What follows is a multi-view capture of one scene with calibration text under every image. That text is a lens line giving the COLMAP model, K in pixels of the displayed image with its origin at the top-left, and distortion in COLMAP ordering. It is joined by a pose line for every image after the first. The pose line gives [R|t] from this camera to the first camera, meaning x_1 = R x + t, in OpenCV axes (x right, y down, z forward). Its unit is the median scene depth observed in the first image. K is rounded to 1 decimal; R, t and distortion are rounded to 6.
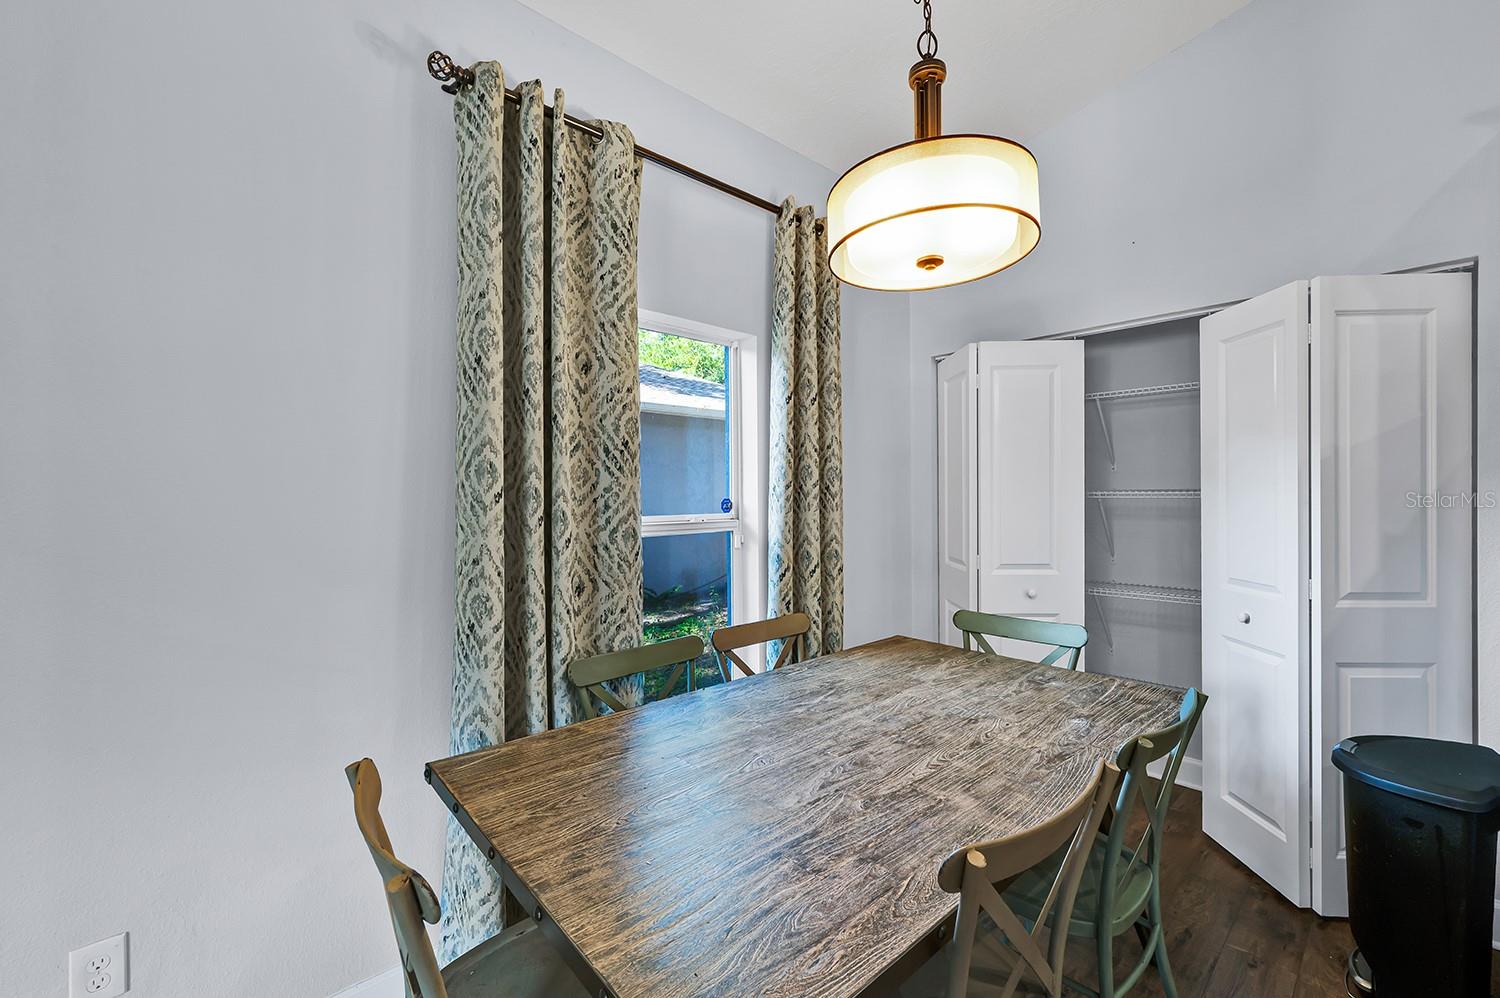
lens RADIAL K [[611.8, 0, 754.3], [0, 611.8, 494.9], [0, 0, 1]] dist [0.004135, -0.001004]
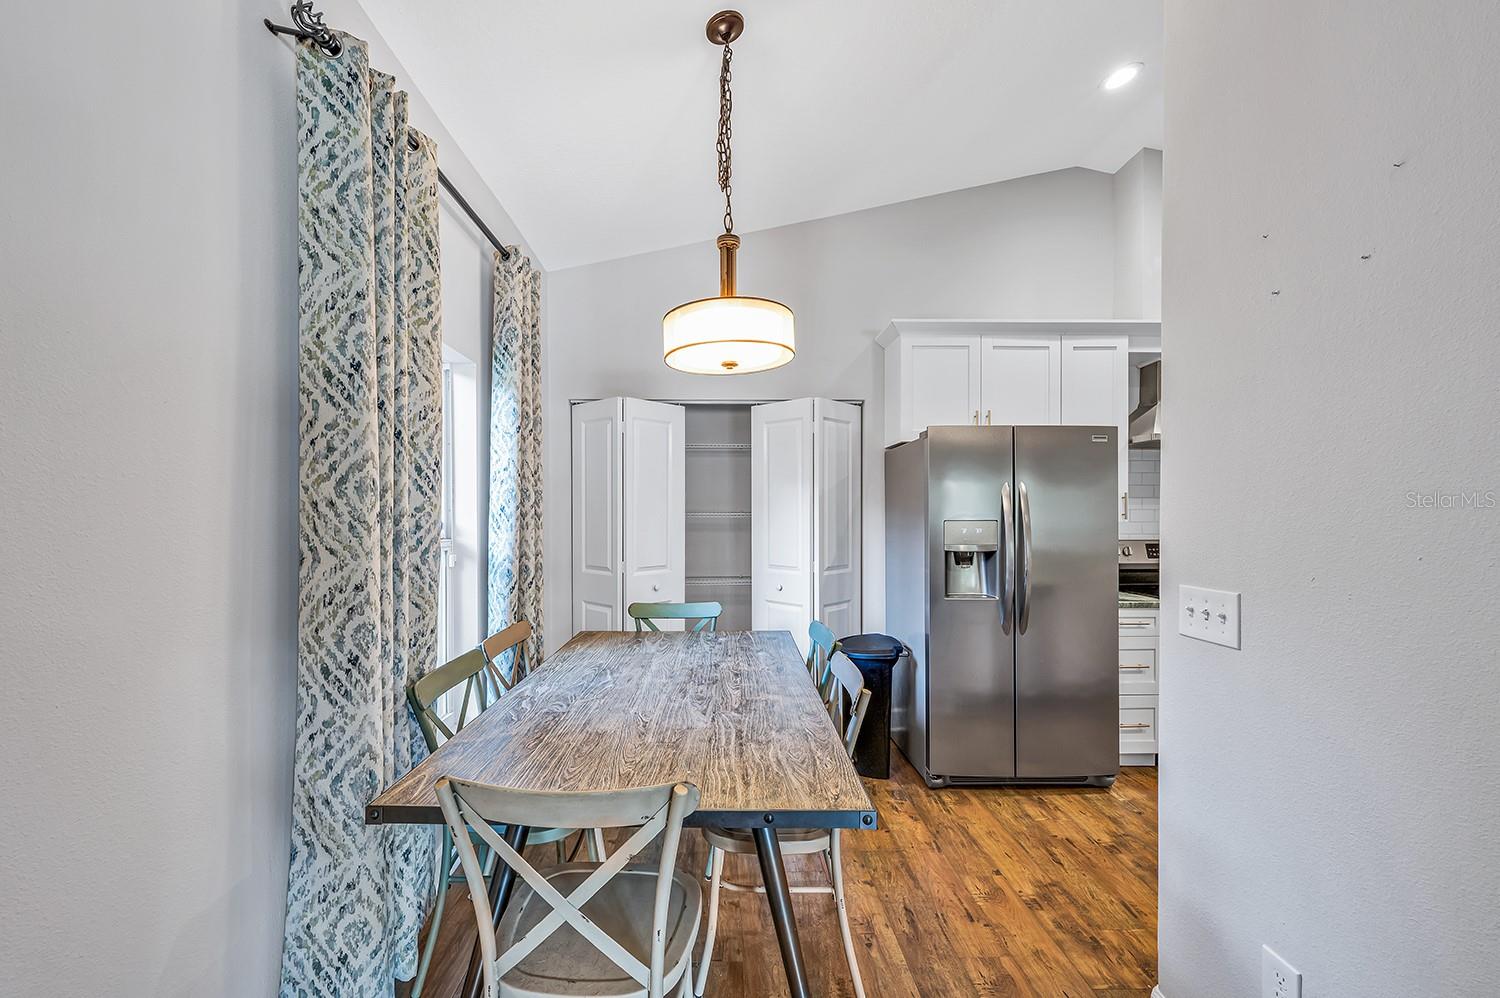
lens RADIAL K [[593.2, 0, 718.5], [0, 593.2, 516.1], [0, 0, 1]] dist [-0.000299, 0.000302]
pose [[0.675802, -0.000247, 0.737083, -0.608860], [-0.001026, 0.999999, 0.001275, 0.000569], [-0.737082, -0.001618, 0.675801, 0.008289]]
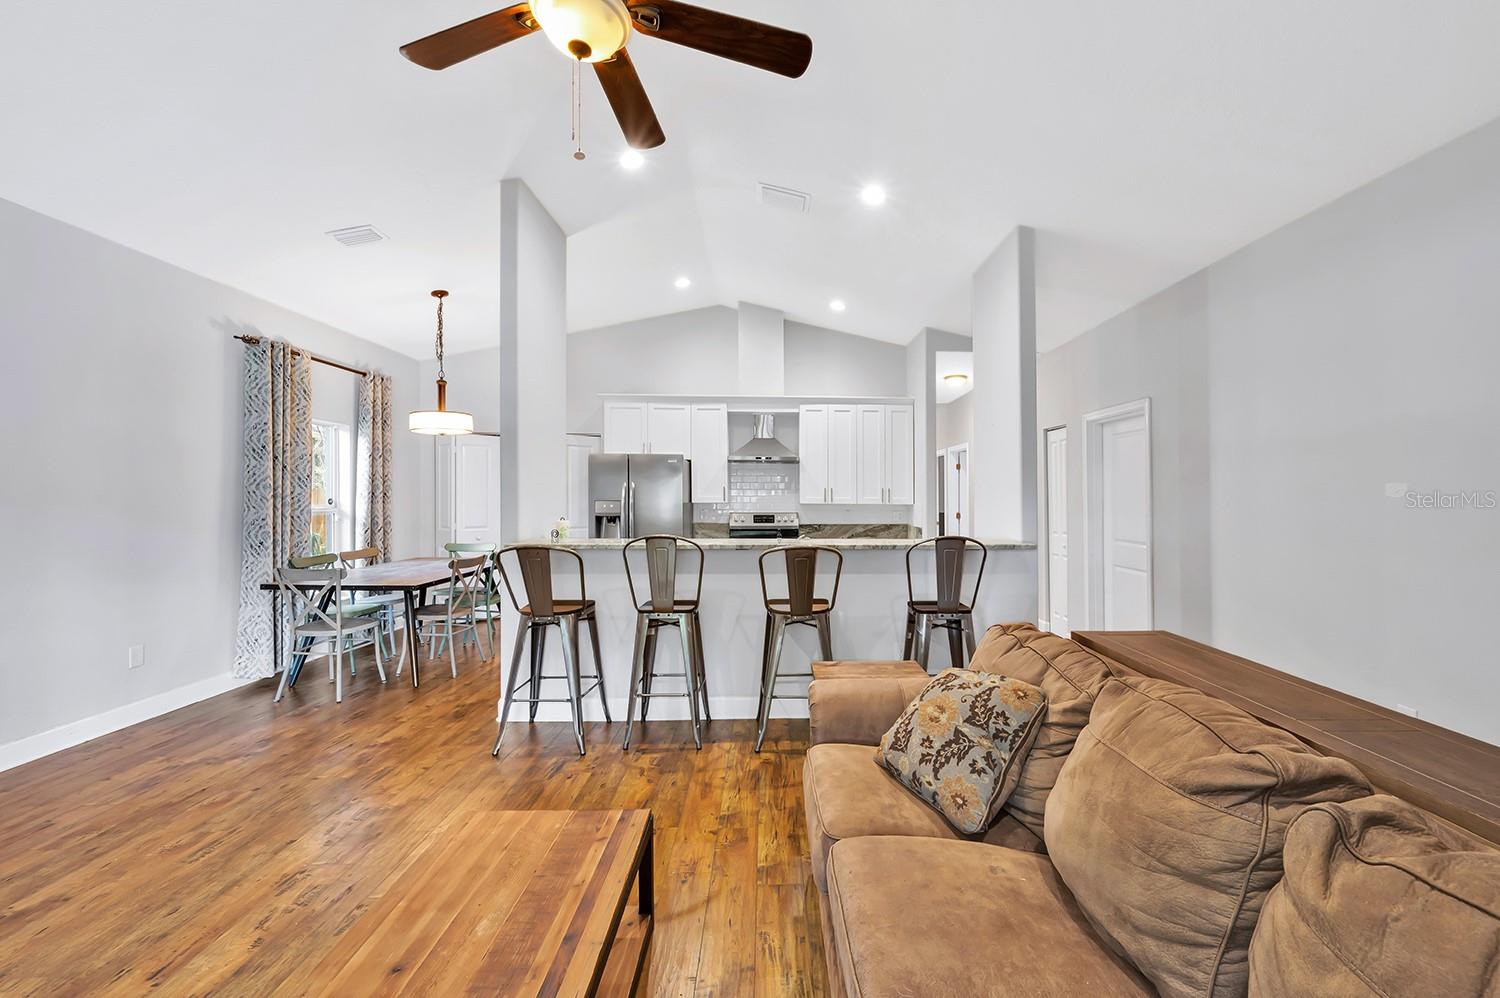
lens RADIAL K [[605.2, 0, 790.1], [0, 605.2, 497.4], [0, 0, 1]] dist [0.002214, 0.000485]
pose [[0.651725, 0.008717, 0.758405, -0.809265], [-0.004560, 0.999961, -0.007575, 0.015378], [-0.758441, 0.001478, 0.651740, -2.148709]]
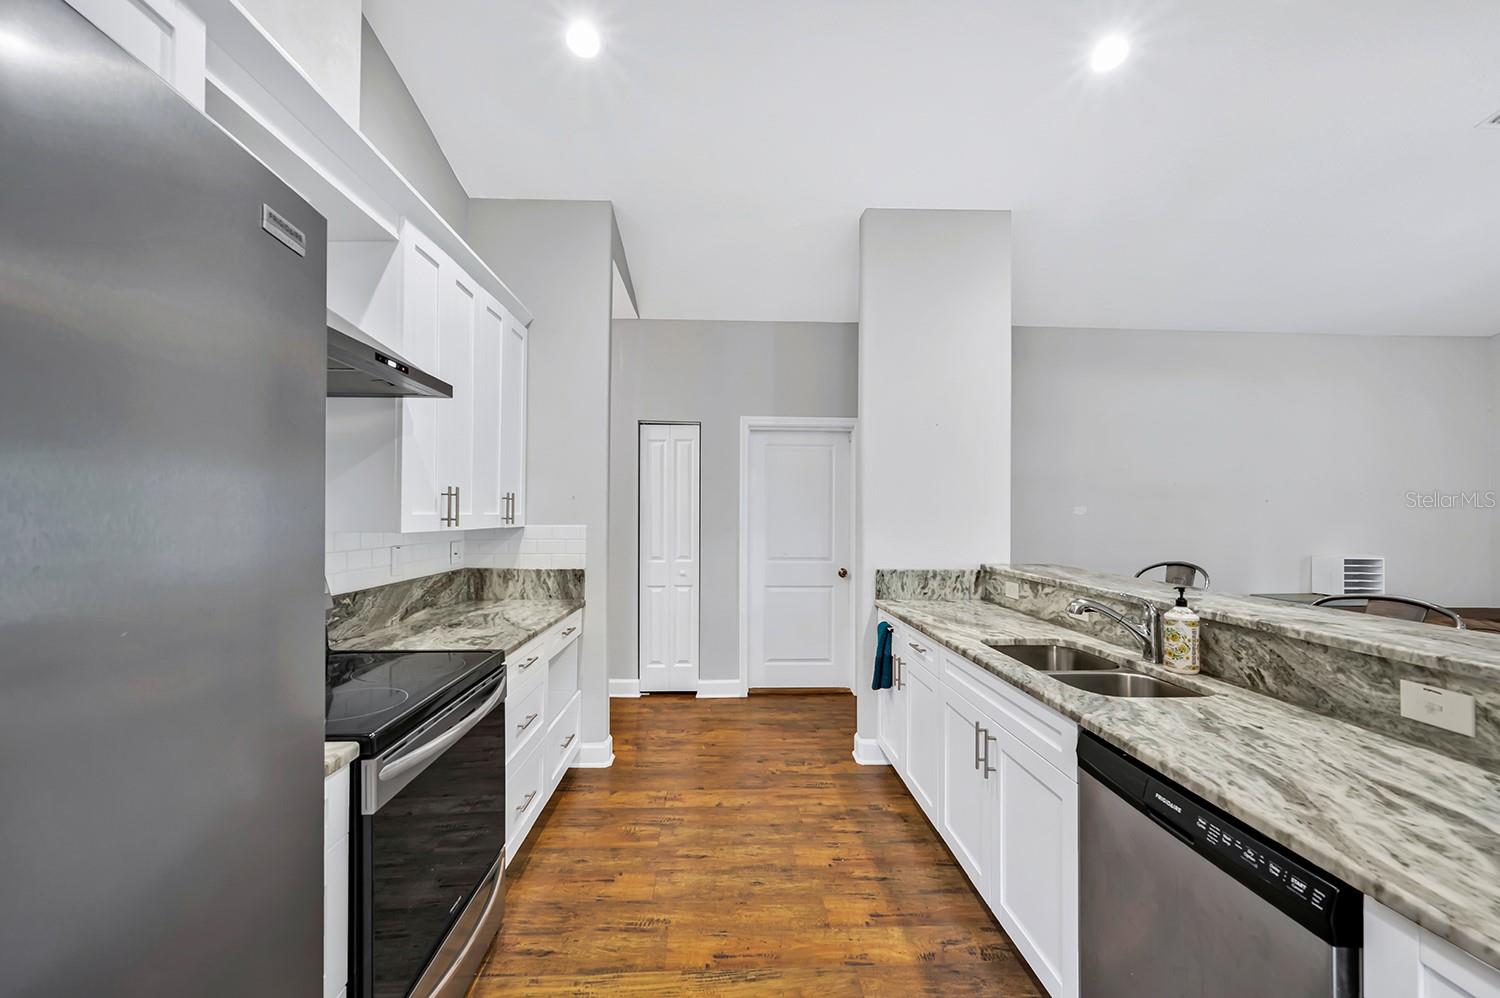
lens RADIAL K [[593.2, 0, 744.5], [0, 593.2, 505.1], [0, 0, 1]] dist [-0.000299, 0.000302]
pose [[-0.765170, 0.008207, 0.643776, 0.660594], [0.000908, 0.999932, -0.011668, -0.013099], [-0.643828, -0.008344, -0.765125, 0.409961]]
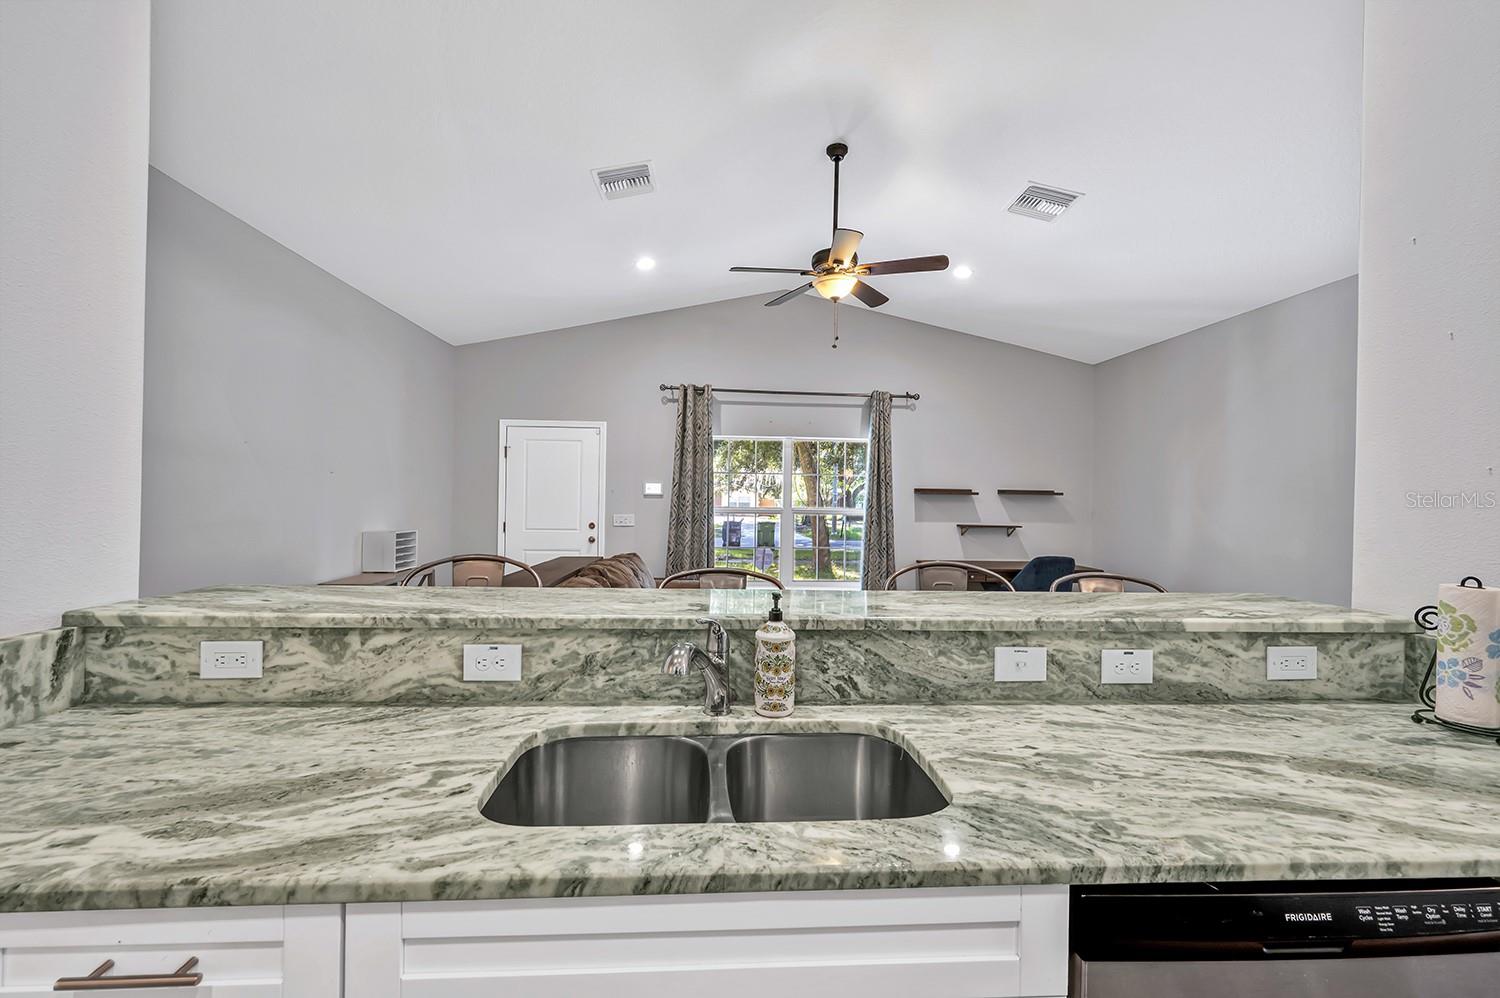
lens RADIAL K [[593.2, 0, 749.6], [0, 593.2, 494.2], [0, 0, 1]] dist [-0.000299, 0.000302]
pose [[-0.631704, -0.011529, -0.775124, 1.276017], [-0.018137, 0.999836, -0.000091, -0.004643], [0.774998, 0.014001, -0.631809, -0.357255]]
